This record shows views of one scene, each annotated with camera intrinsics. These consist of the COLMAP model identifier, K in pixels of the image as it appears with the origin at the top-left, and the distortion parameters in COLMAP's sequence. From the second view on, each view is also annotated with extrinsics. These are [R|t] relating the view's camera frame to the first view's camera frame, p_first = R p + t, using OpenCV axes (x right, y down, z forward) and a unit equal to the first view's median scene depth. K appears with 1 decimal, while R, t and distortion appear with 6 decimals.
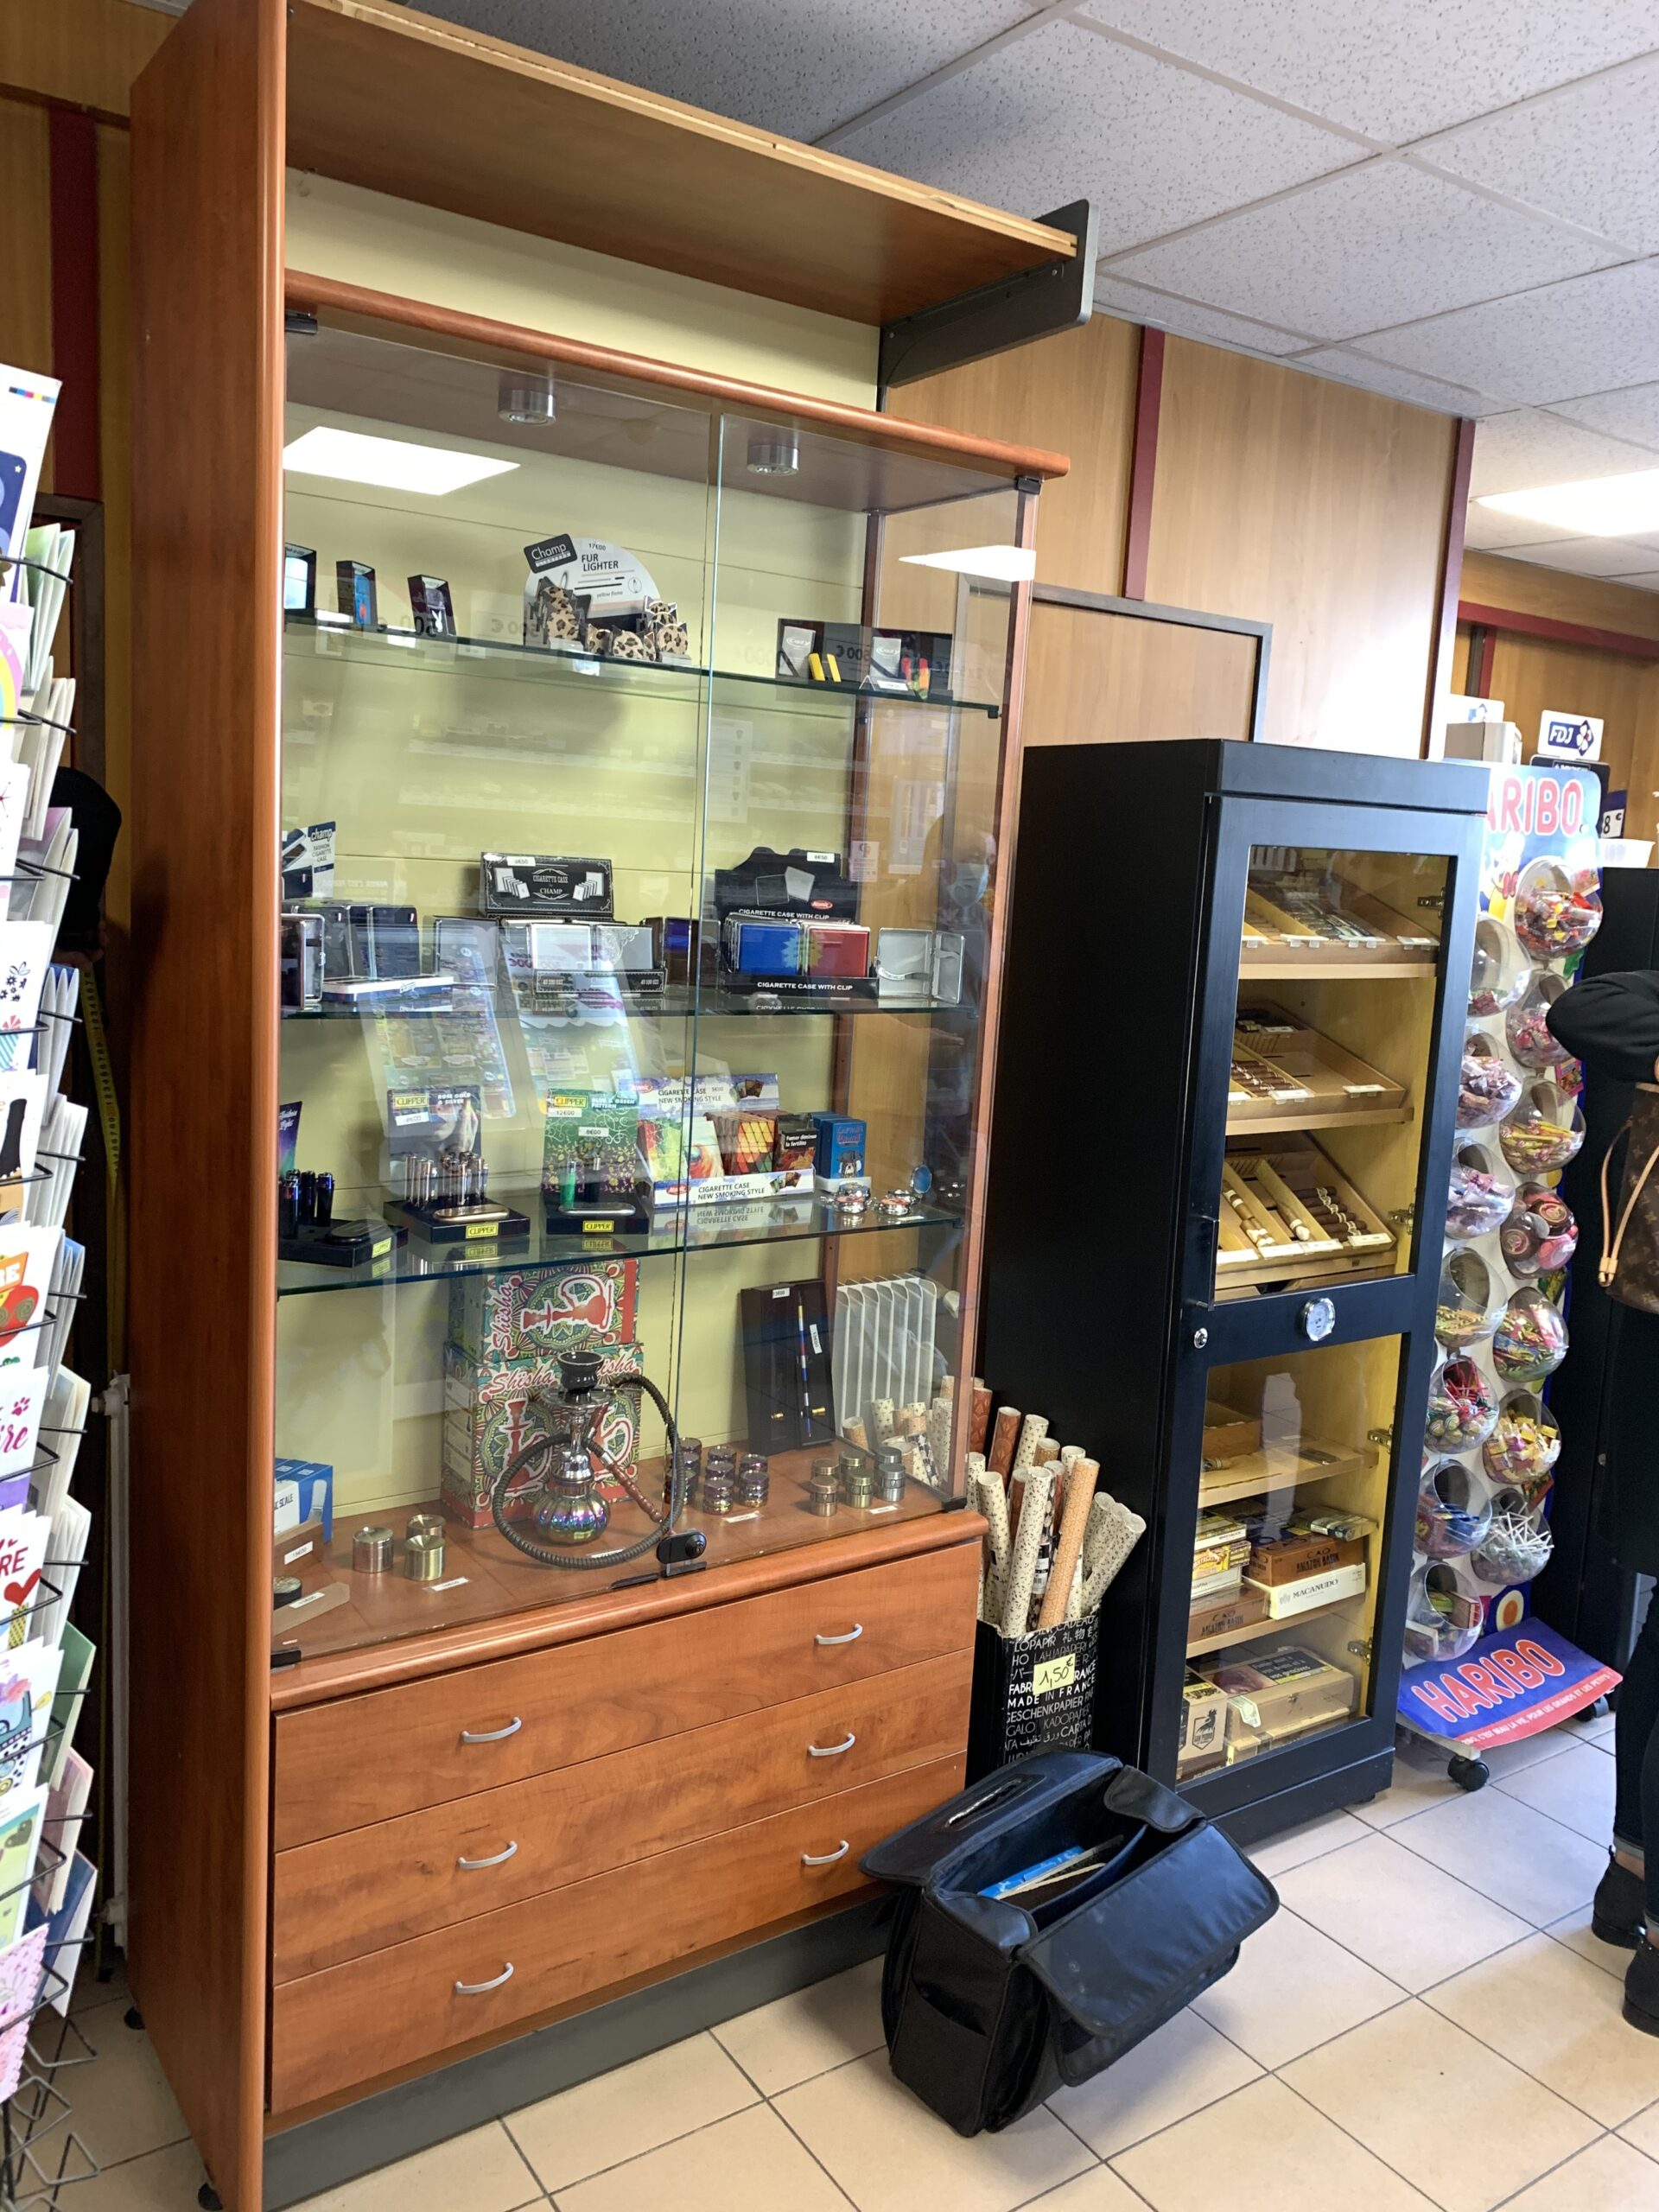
lens RADIAL K [[1672.8, 0, 824.2], [0, 1672.8, 1086.3], [0, 0, 1]] dist [0.071594, -0.159245]
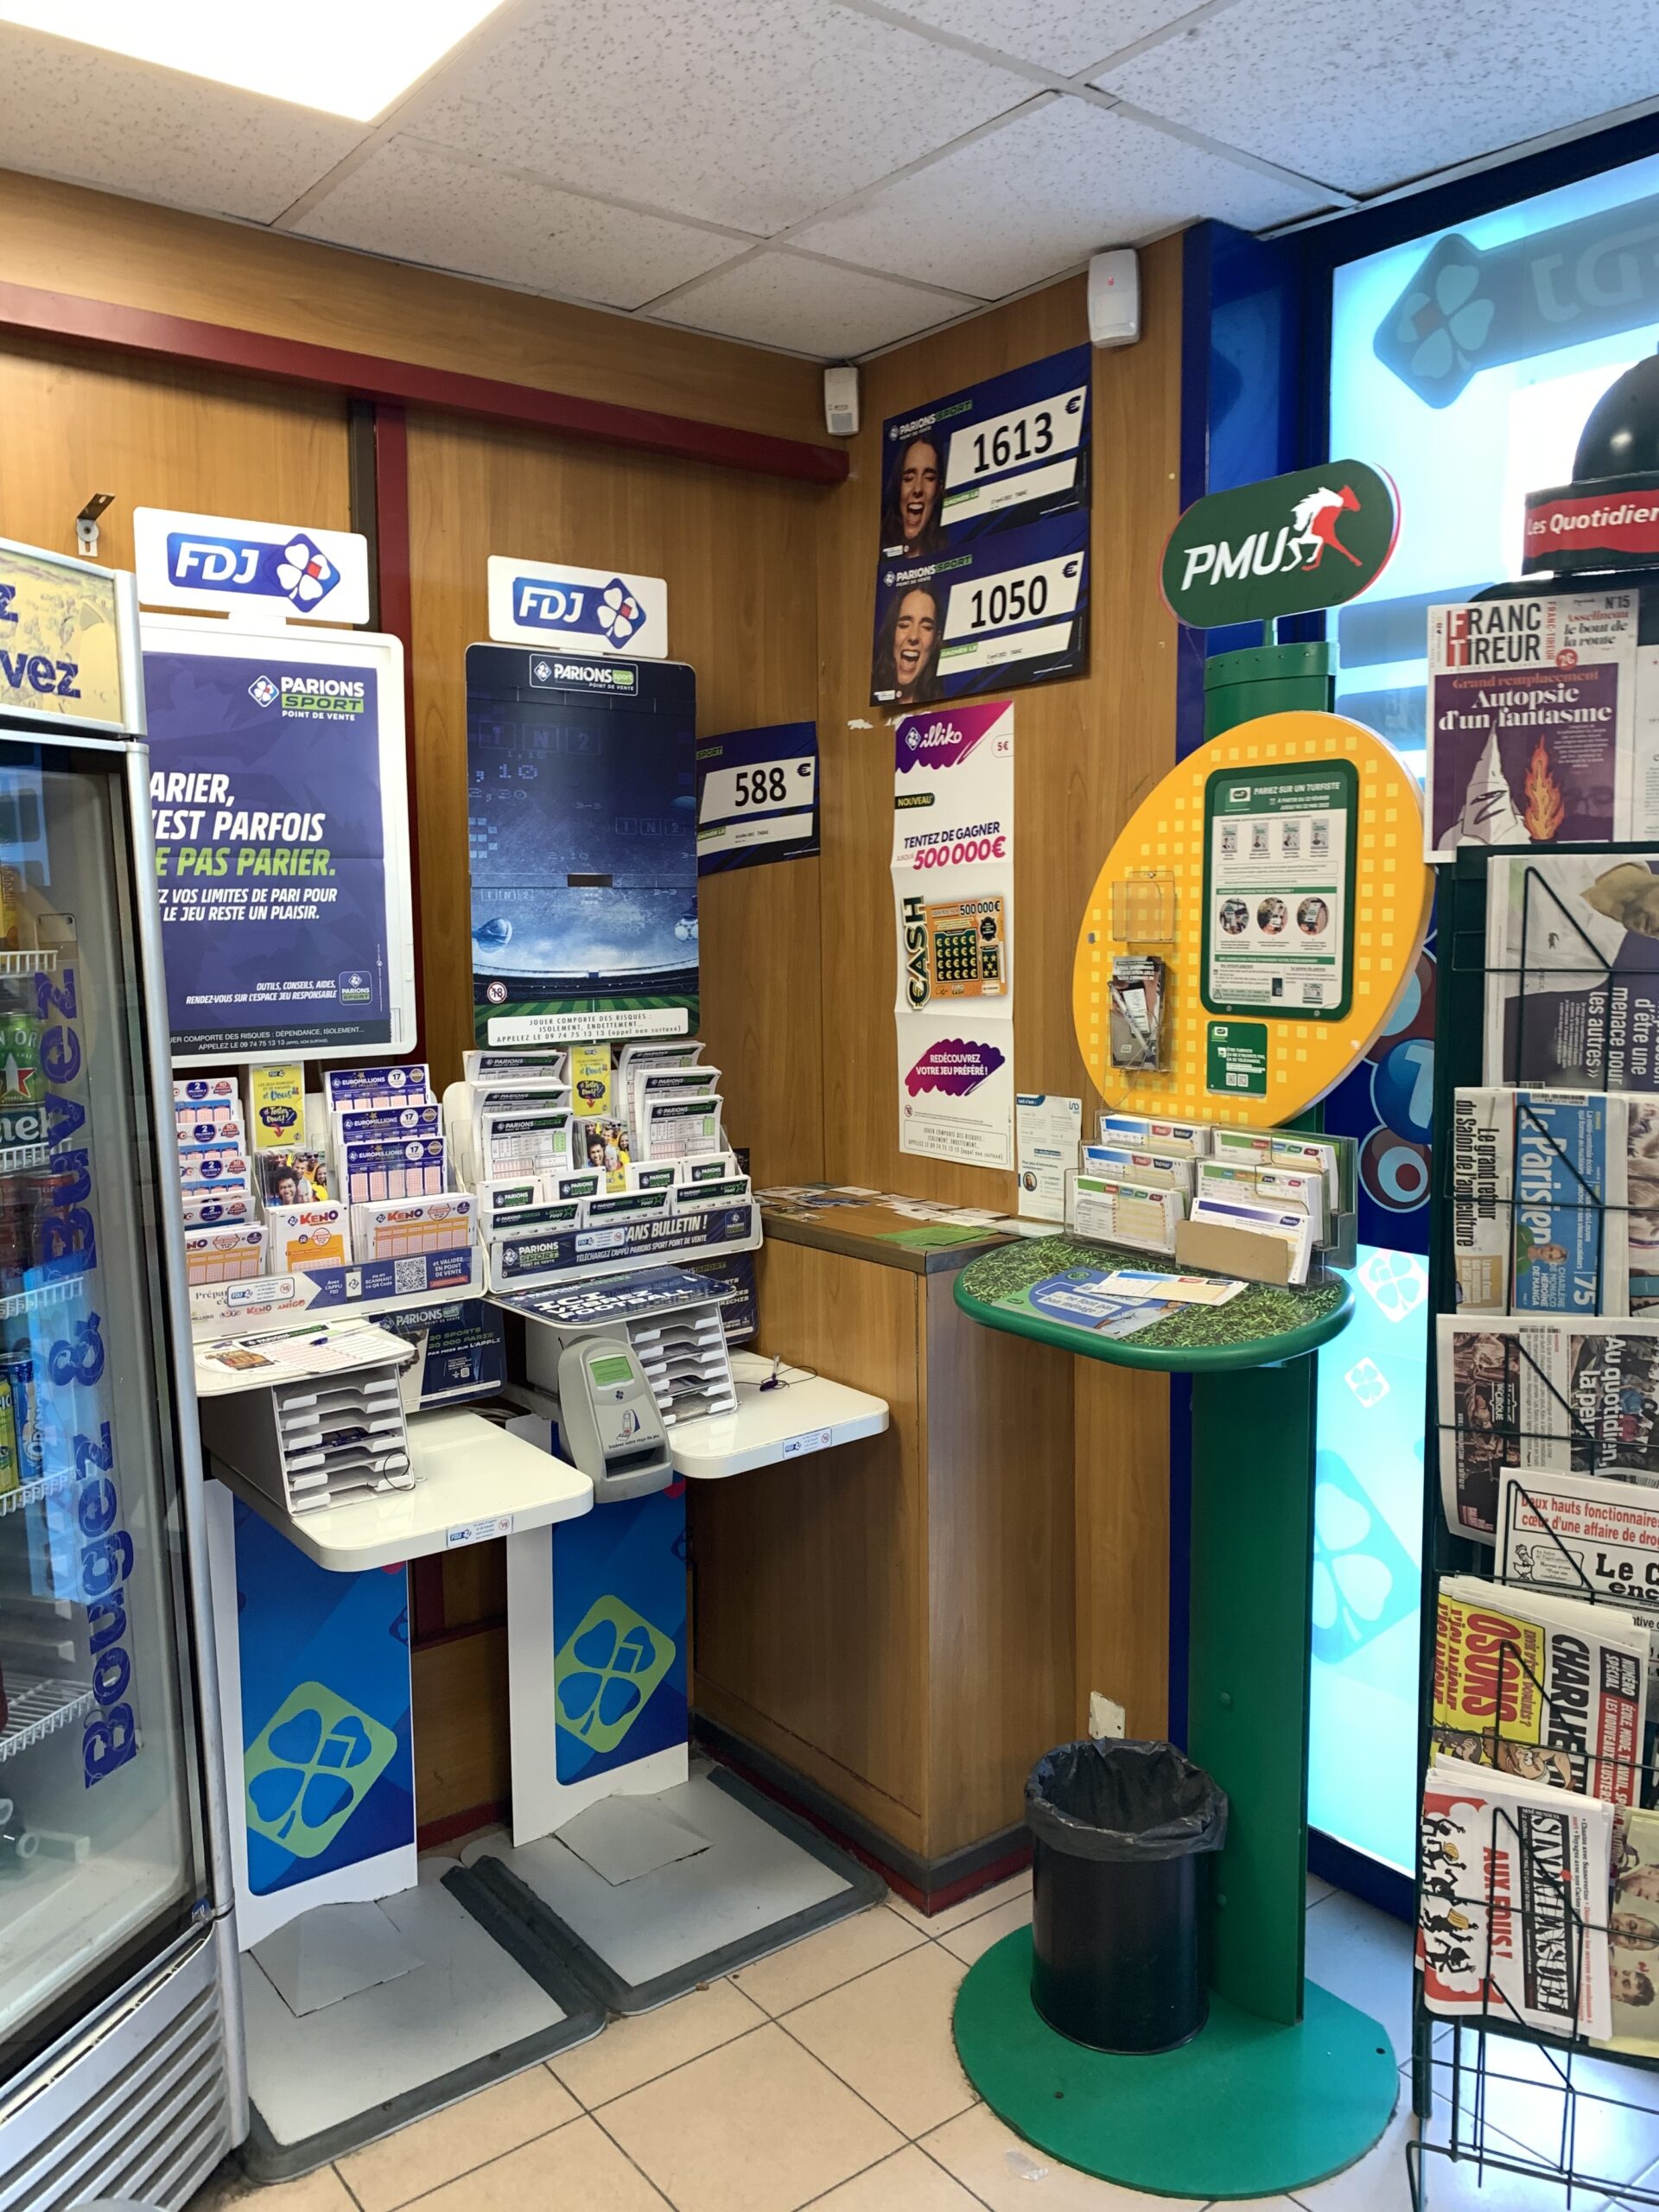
lens RADIAL K [[1672.8, 0, 824.2], [0, 1672.8, 1086.3], [0, 0, 1]] dist [0.071594, -0.159245]
pose [[0.996797, -0.065800, 0.045459, 0.488873], [0.067151, 0.997325, -0.028875, -0.041259], [-0.043437, 0.031835, 0.998549, 0.488159]]
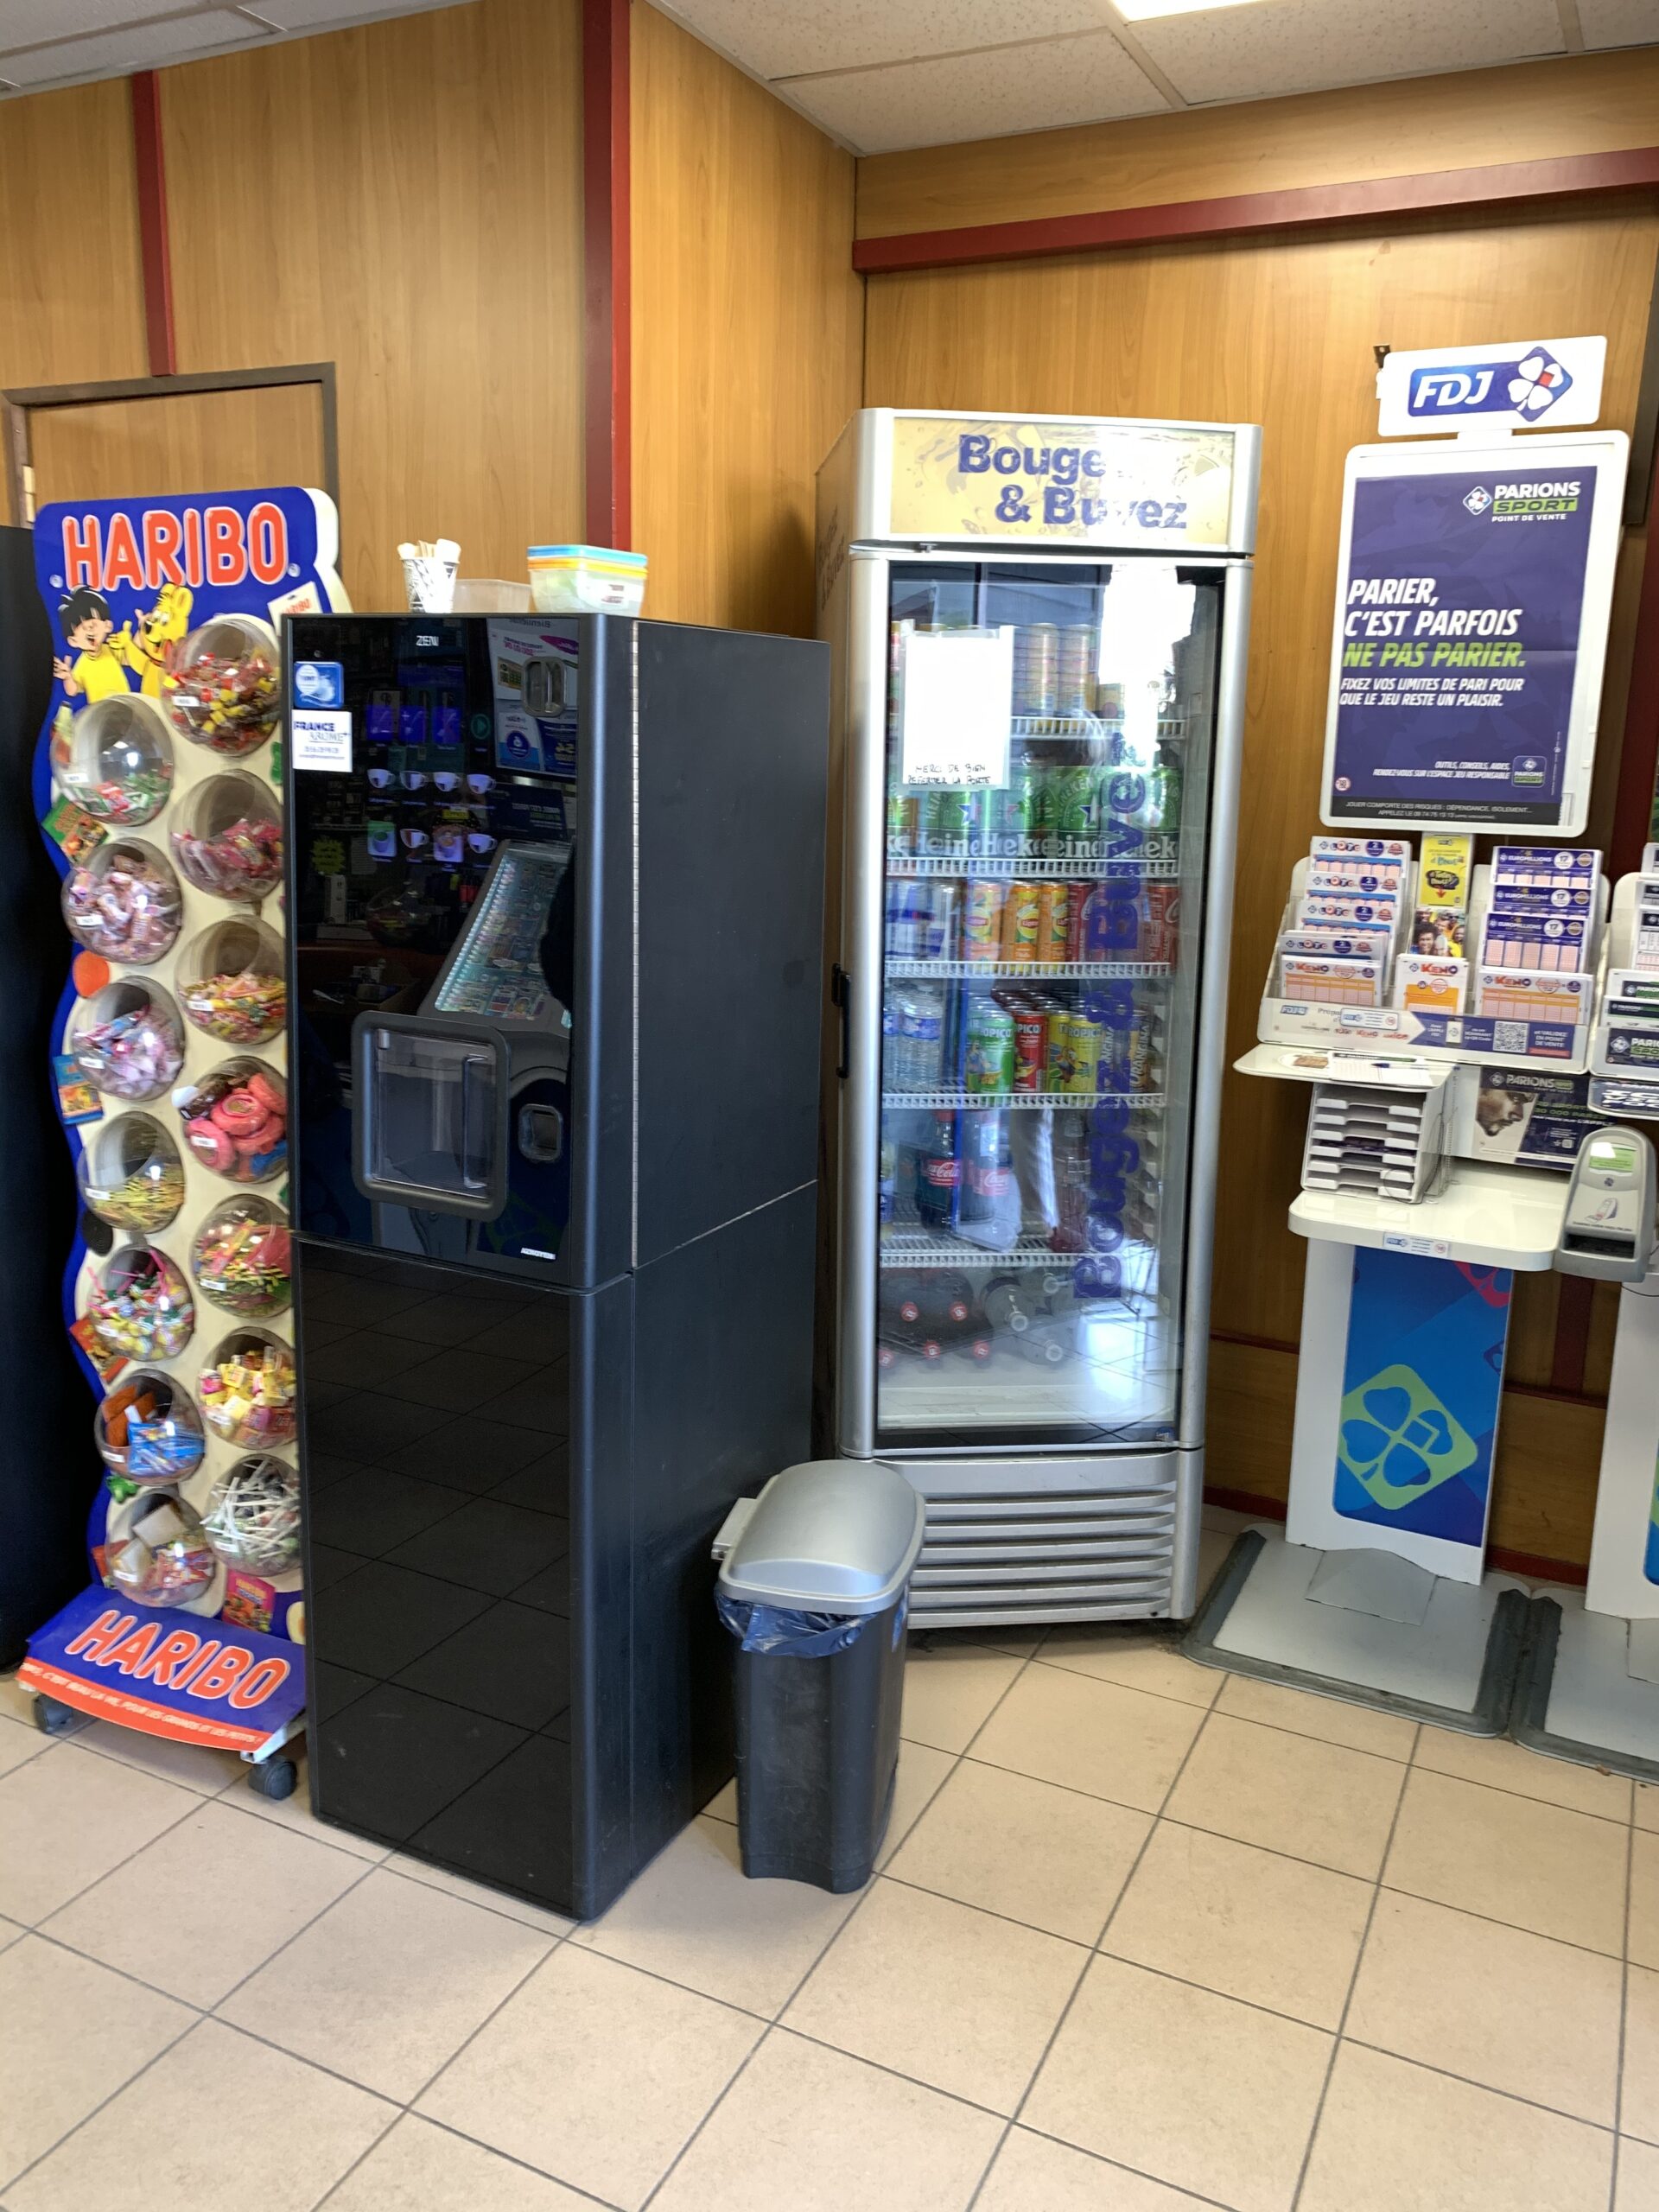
lens RADIAL K [[1688.5, 0, 829.0], [0, 1688.5, 1072.2], [0, 0, 1]] dist [0.011283, 0.008081]
pose [[0.492532, 0.142838, -0.858493, 0.742288], [-0.114526, 0.988499, 0.098762, -0.026288], [0.862726, 0.049676, 0.503226, 0.523222]]
